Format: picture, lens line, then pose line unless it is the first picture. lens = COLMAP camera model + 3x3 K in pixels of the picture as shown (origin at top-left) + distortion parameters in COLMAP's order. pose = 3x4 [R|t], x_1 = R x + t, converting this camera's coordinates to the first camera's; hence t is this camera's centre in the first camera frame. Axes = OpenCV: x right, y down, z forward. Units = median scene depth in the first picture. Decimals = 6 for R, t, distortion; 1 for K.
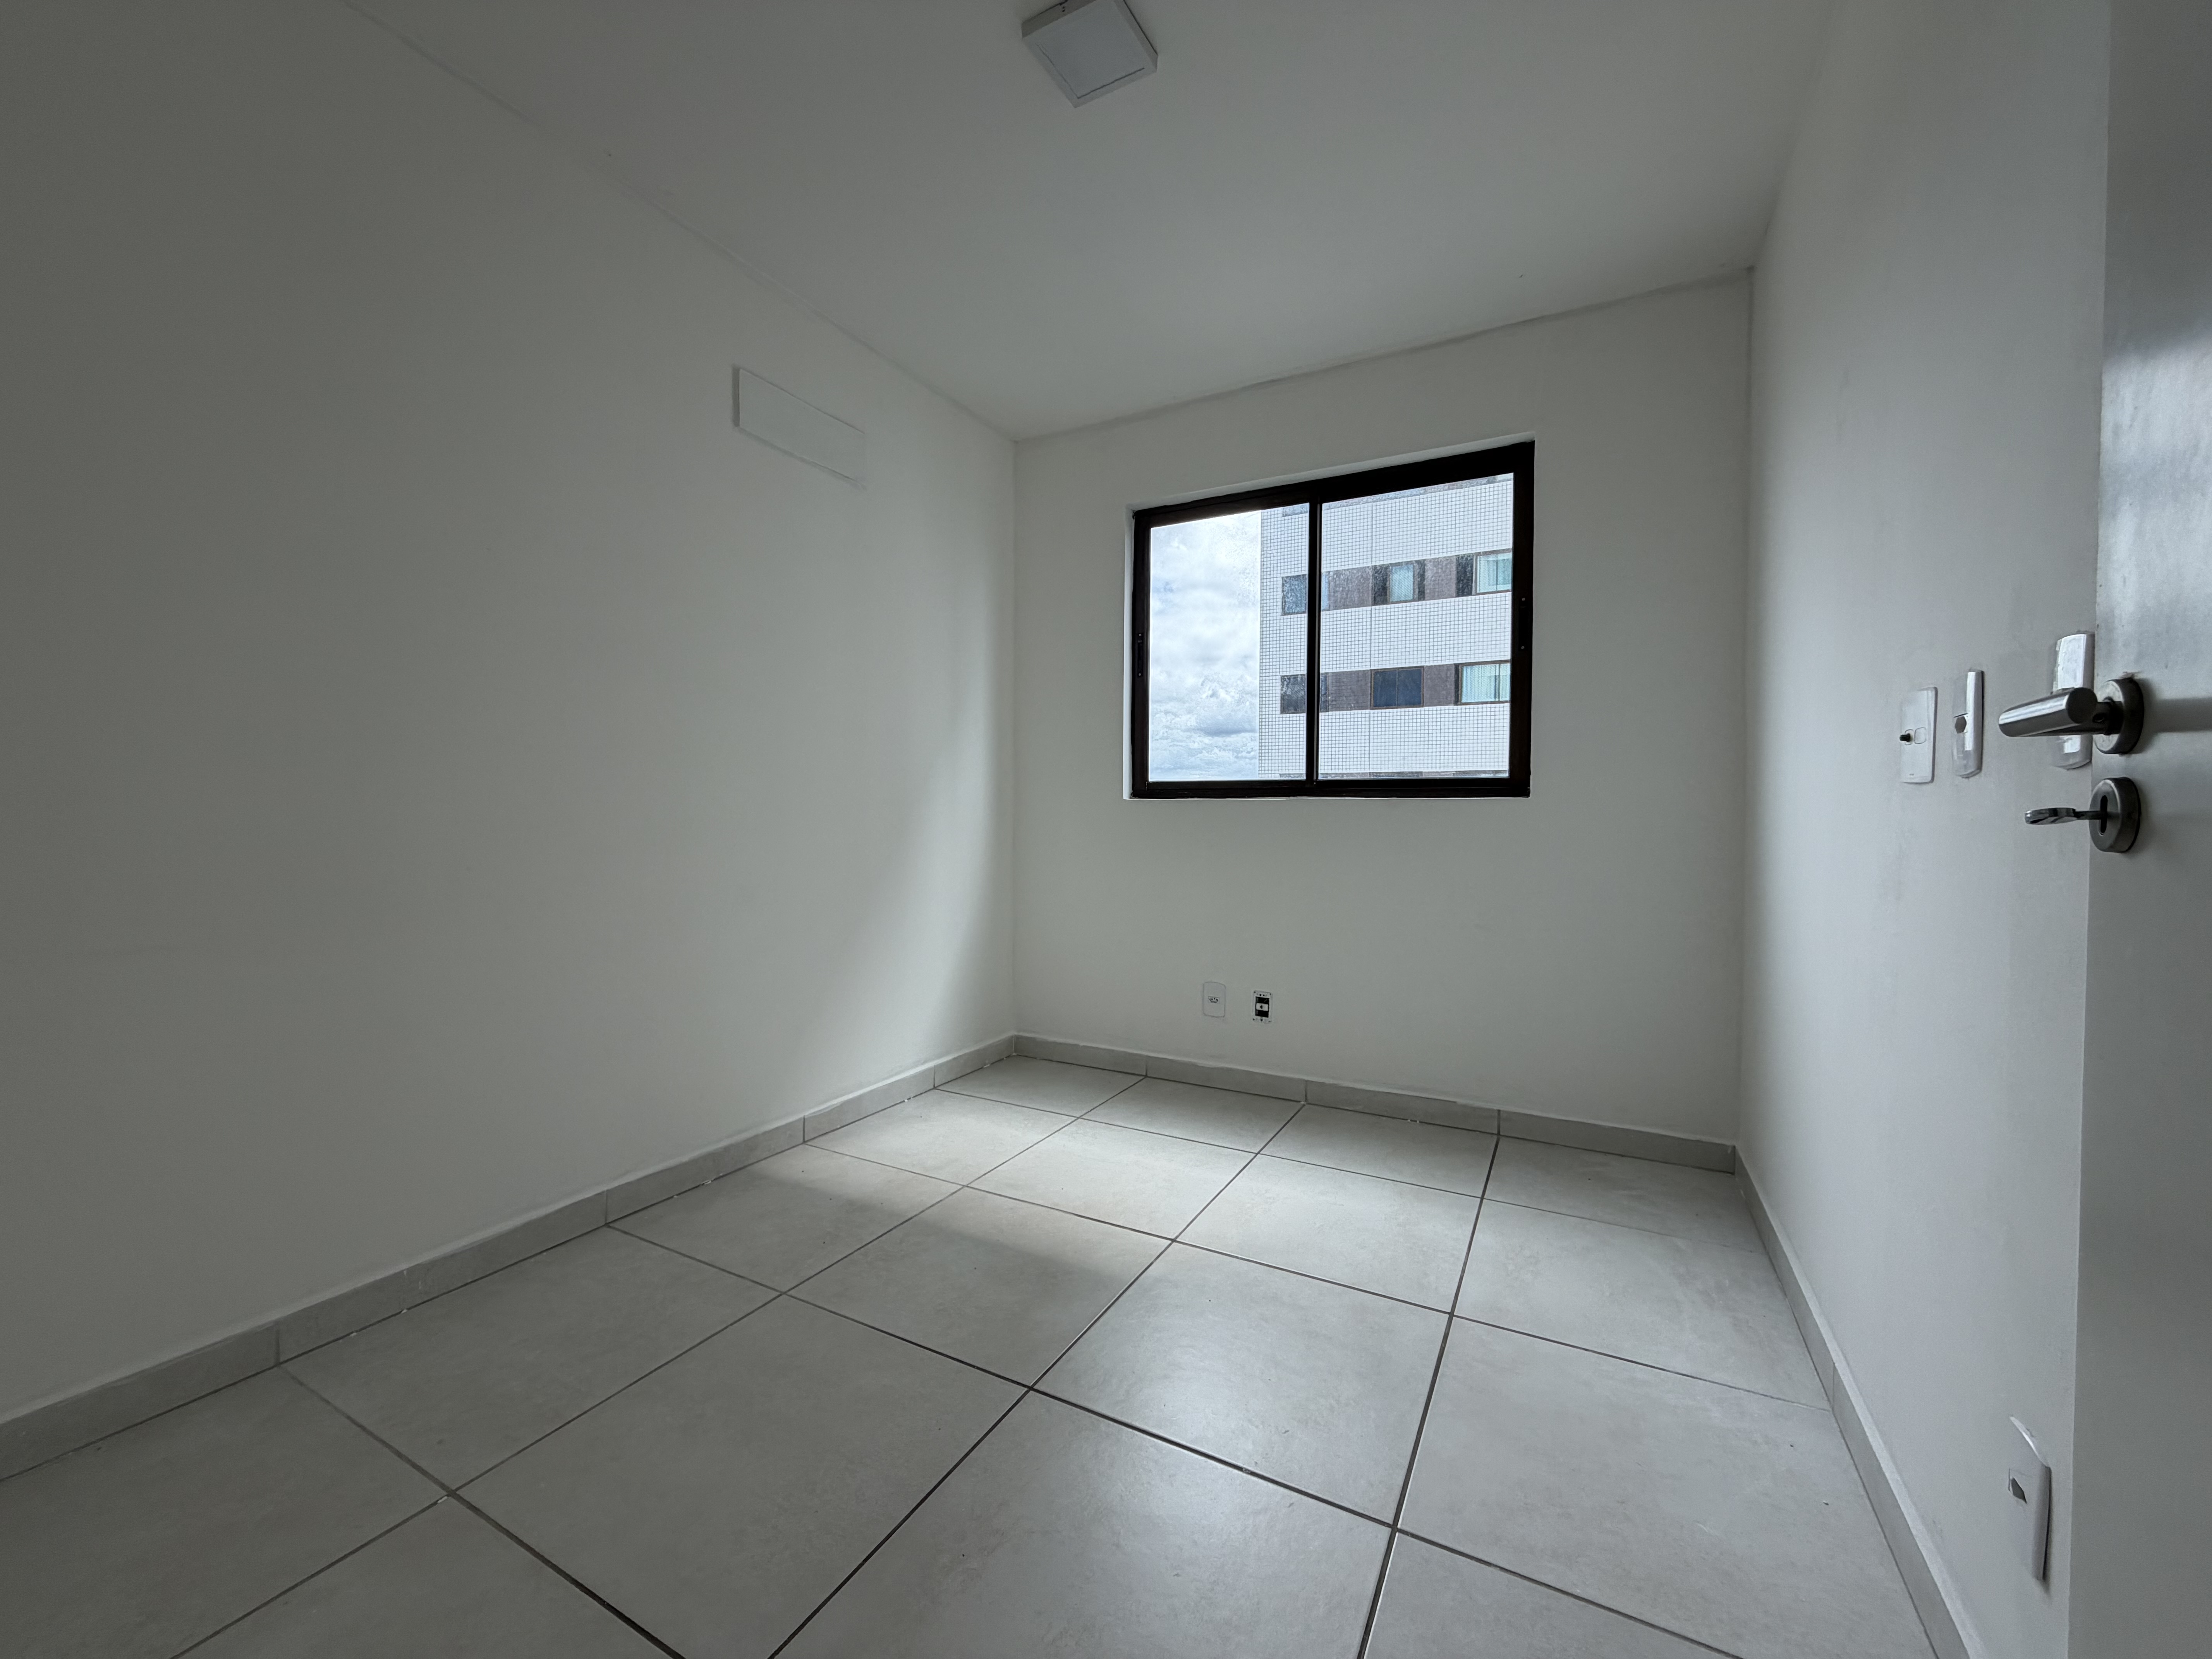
lens RADIAL K [[910.7, 0, 1106.0], [0, 910.7, 829.5], [0, 0, 1]] dist [0.010759, -0.000061]
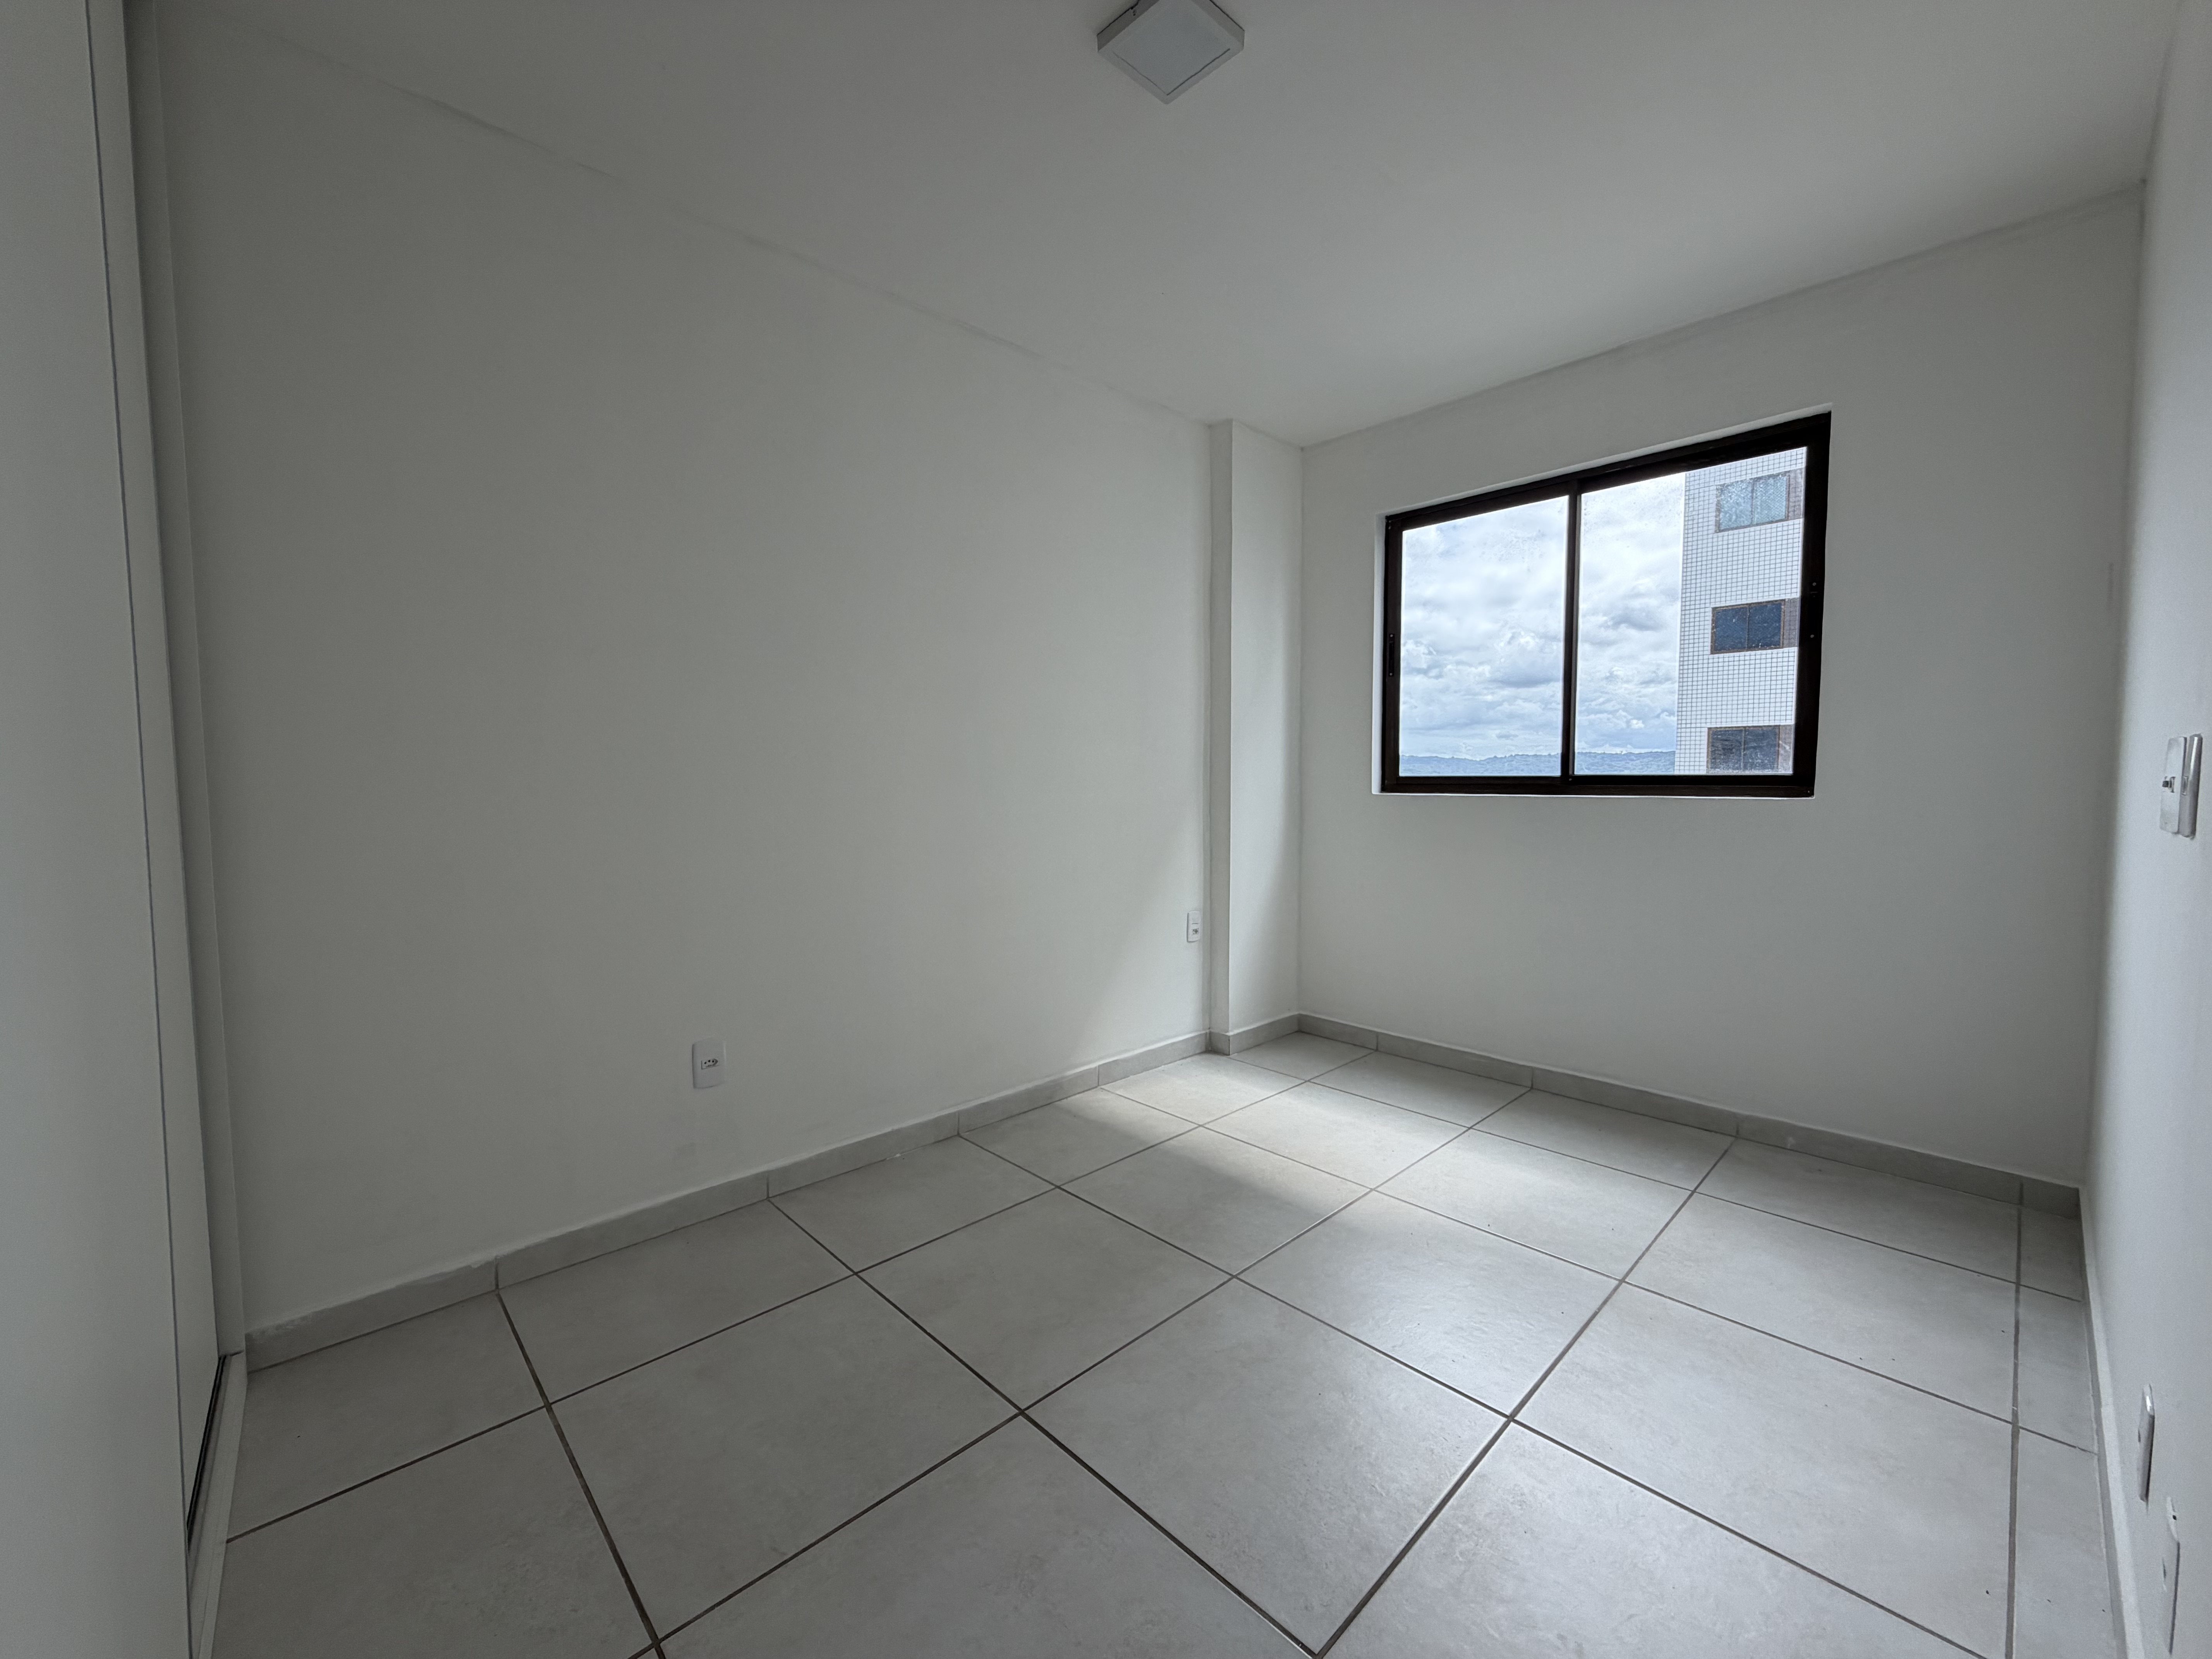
lens RADIAL K [[910.7, 0, 1106.0], [0, 910.7, 829.5], [0, 0, 1]] dist [0.010759, -0.000061]
pose [[0.953688, 0.006170, -0.300735, 0.060602], [0.007204, 0.999034, 0.043344, -0.058395], [0.300712, -0.043504, 0.952722, -0.146189]]
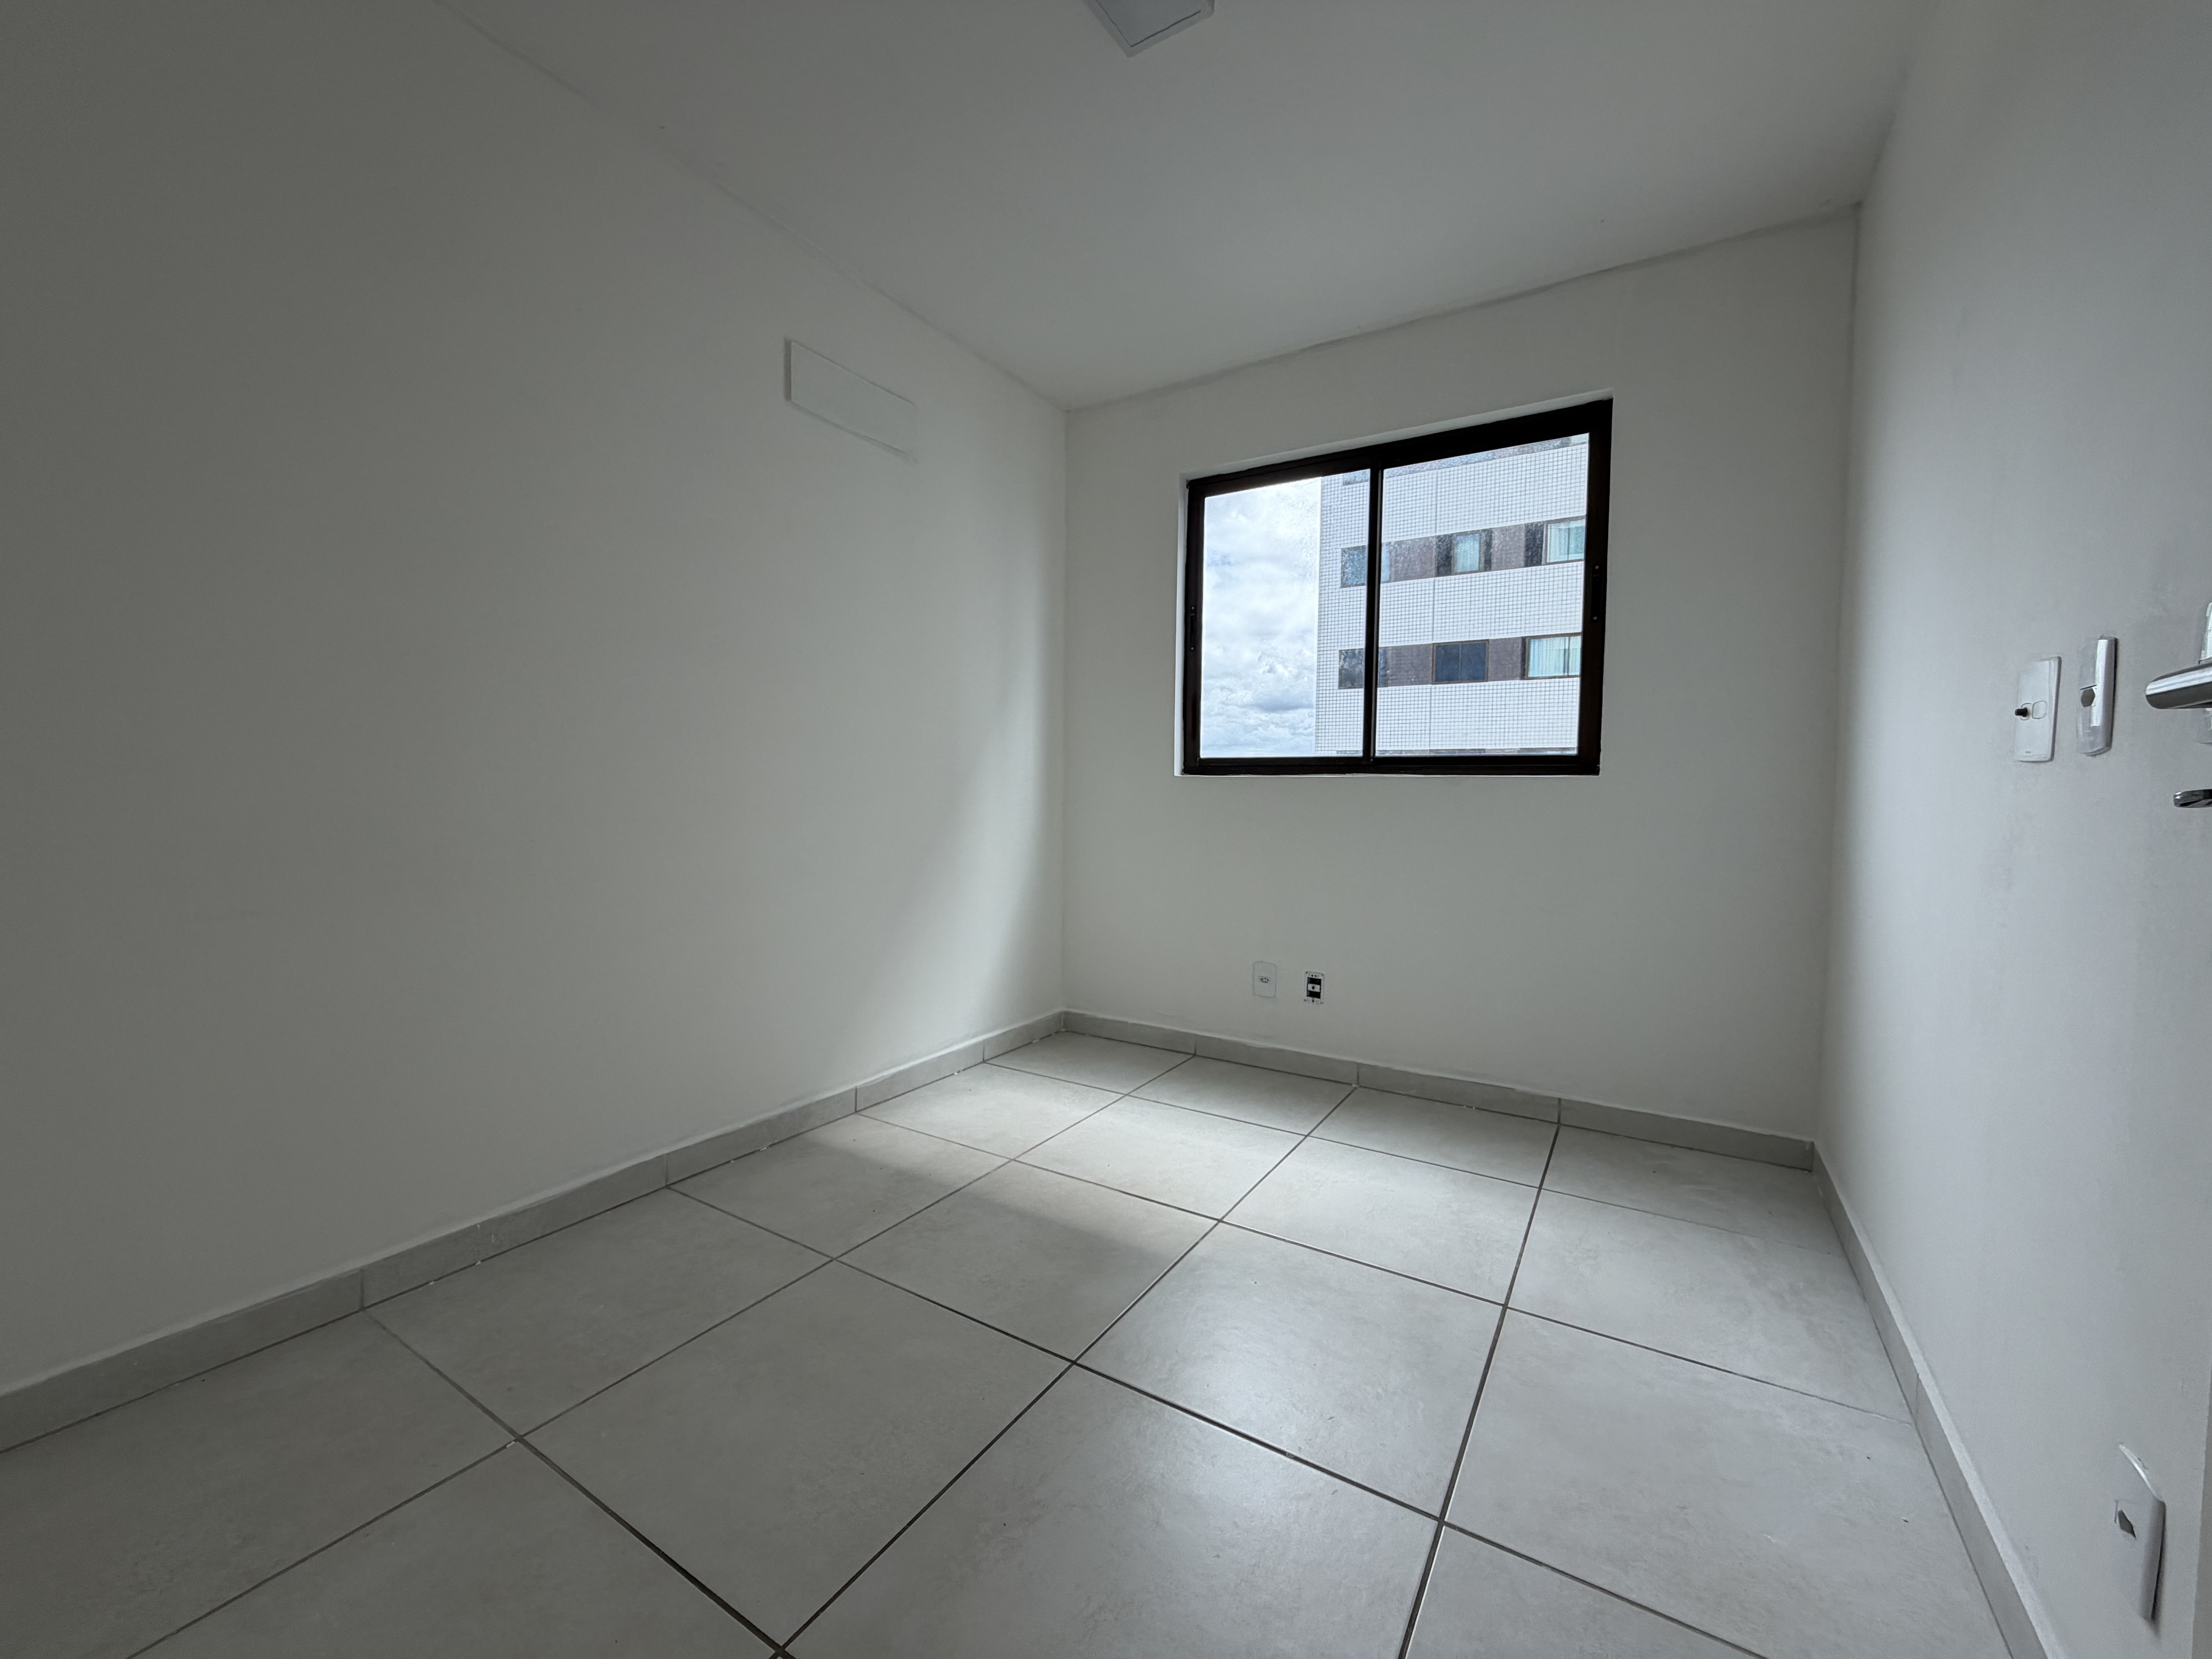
lens RADIAL K [[910.7, 0, 1106.0], [0, 910.7, 829.5], [0, 0, 1]] dist [0.010759, -0.000061]
pose [[0.998199, 0.008282, -0.059420, 0.006175], [-0.006741, 0.999637, 0.026095, -0.000207], [0.059615, -0.025647, 0.997892, 0.013323]]
